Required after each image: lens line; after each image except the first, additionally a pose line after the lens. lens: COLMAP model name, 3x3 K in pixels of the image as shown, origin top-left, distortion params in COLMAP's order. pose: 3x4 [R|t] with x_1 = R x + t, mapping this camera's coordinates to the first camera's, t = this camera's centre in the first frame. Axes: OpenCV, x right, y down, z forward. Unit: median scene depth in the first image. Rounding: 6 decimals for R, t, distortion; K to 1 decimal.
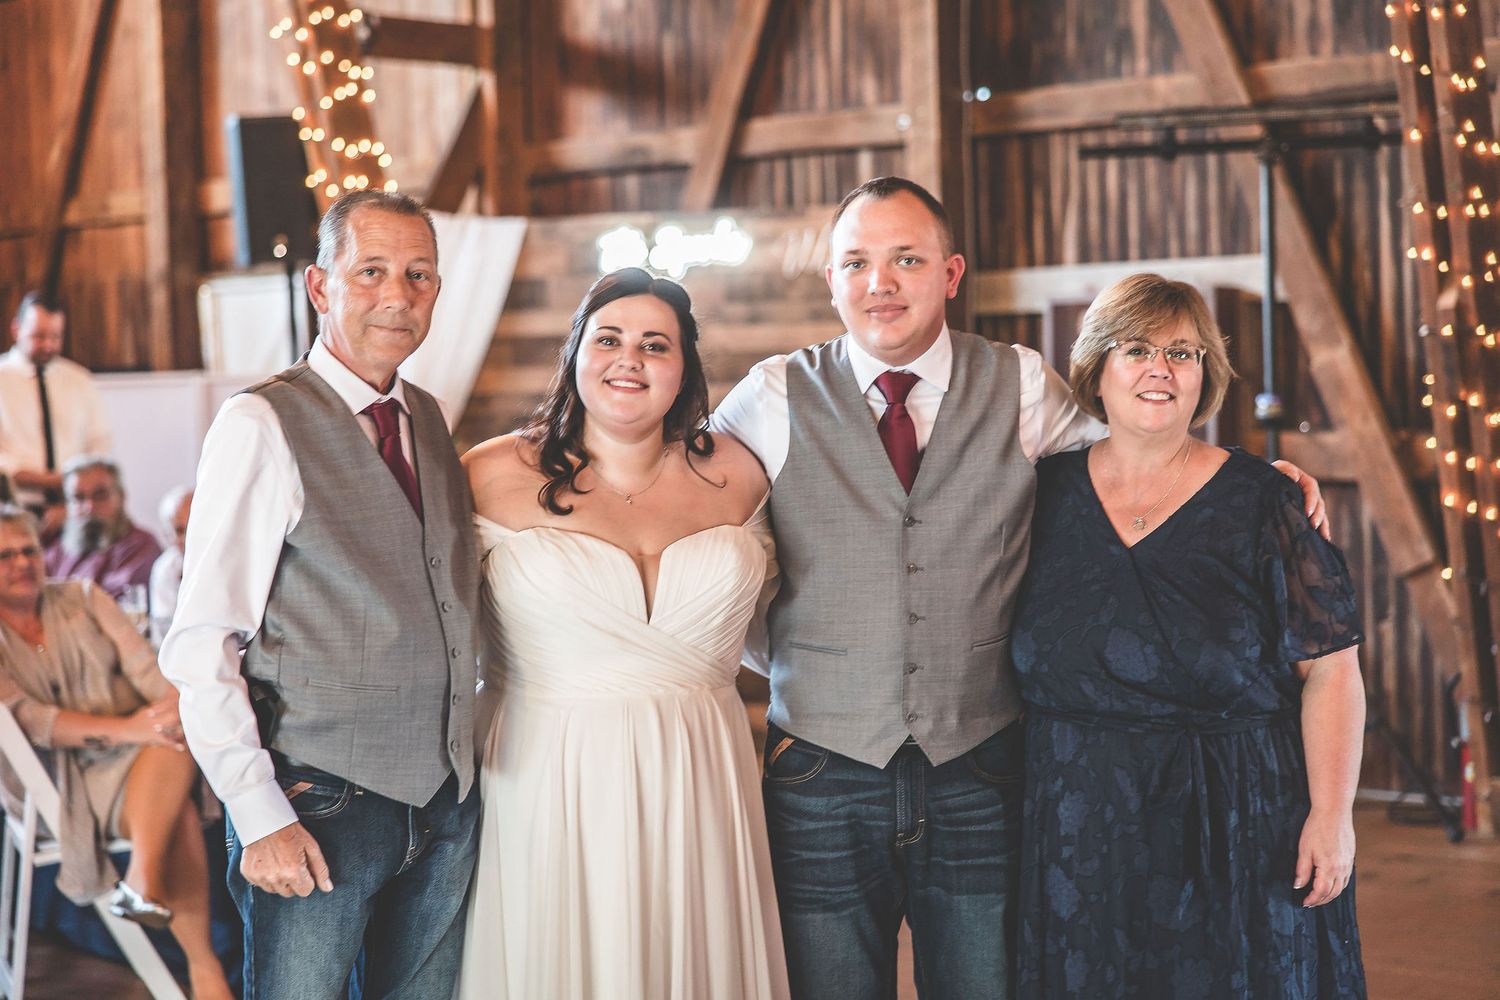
lens RADIAL K [[2657.2, 0, 749.9], [0, 2657.2, 502.1], [0, 0, 1]] dist [0.017936, 0.000000]
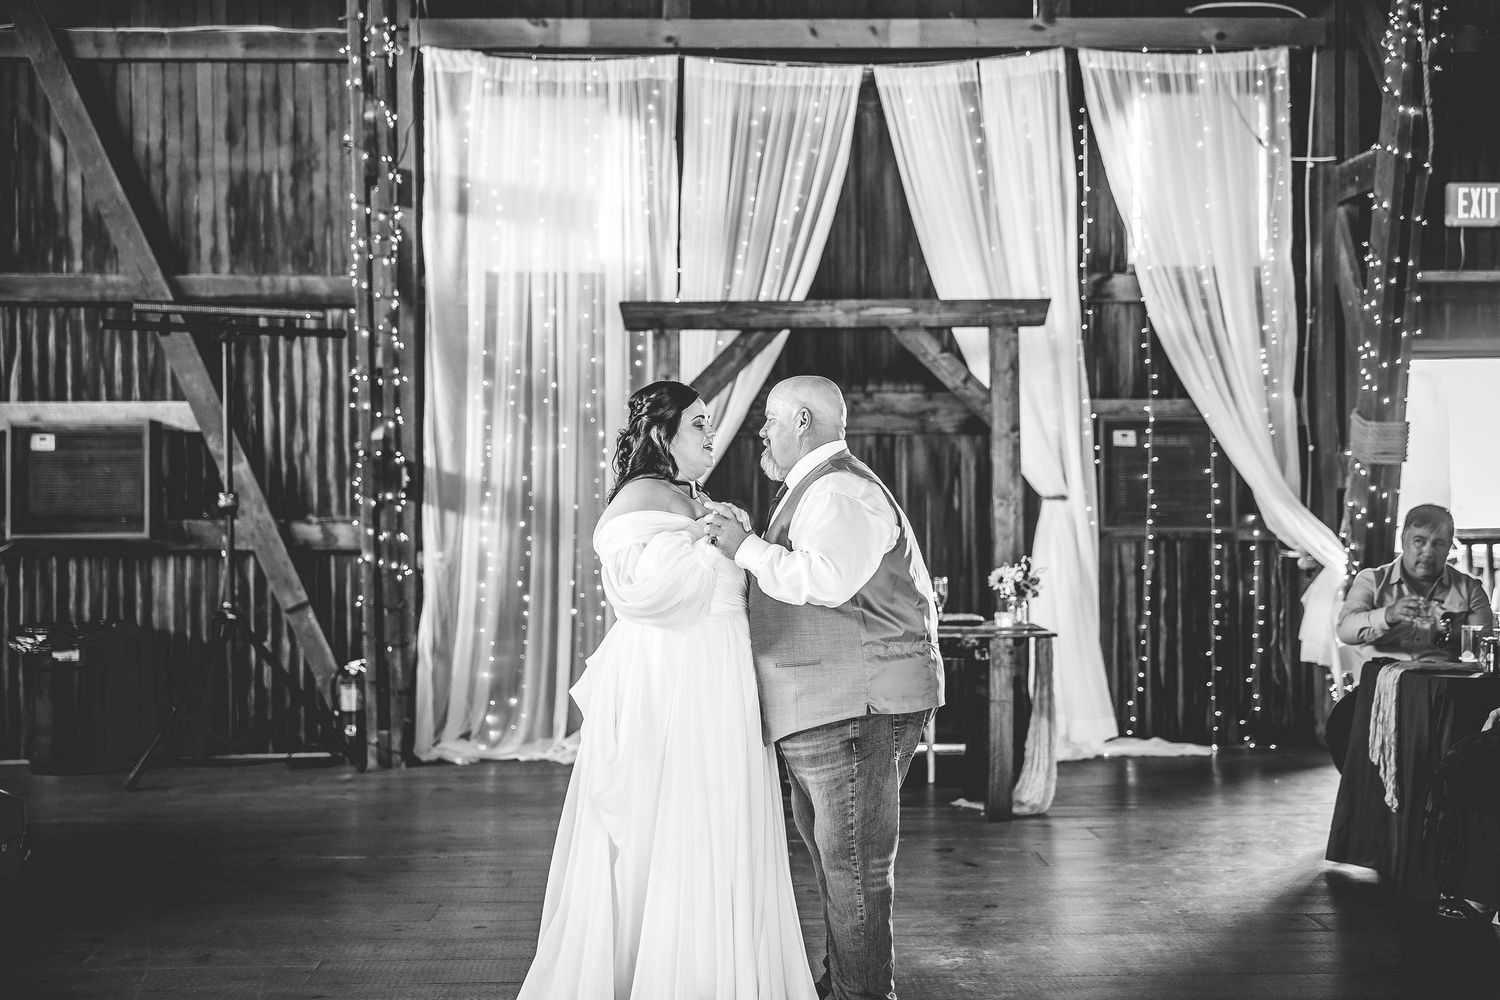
lens RADIAL K [[2069.0, 0, 741.1], [0, 2069.0, 495.8], [0, 0, 1]] dist [0.066513, 0.000000]
pose [[0.711310, 0.024097, 0.702465, -0.388747], [0.018187, 0.998447, -0.052667, 0.026952], [-0.702643, 0.050238, 0.709767, -0.050539]]
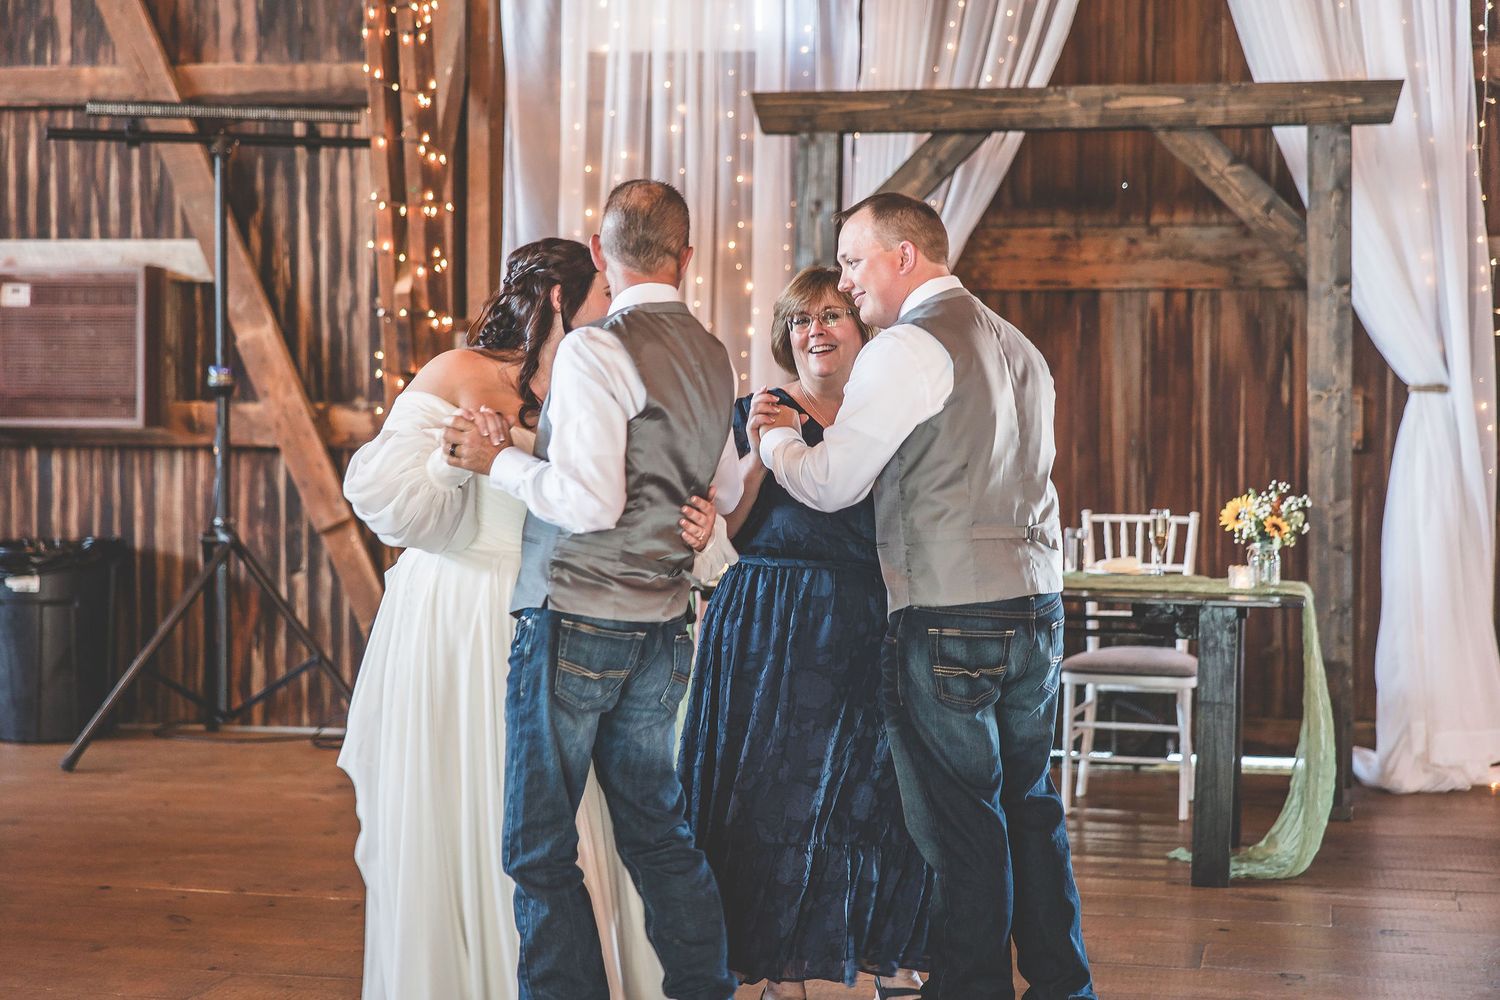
lens RADIAL K [[2778.8, 0, 734.7], [0, 2778.8, 480.2], [0, 0, 1]] dist [0.001322, 0.000000]
pose [[0.859597, 0.012988, 0.510808, -0.187529], [-0.006807, 0.999879, -0.013968, 0.019613], [-0.510928, 0.008529, 0.859581, -0.089522]]
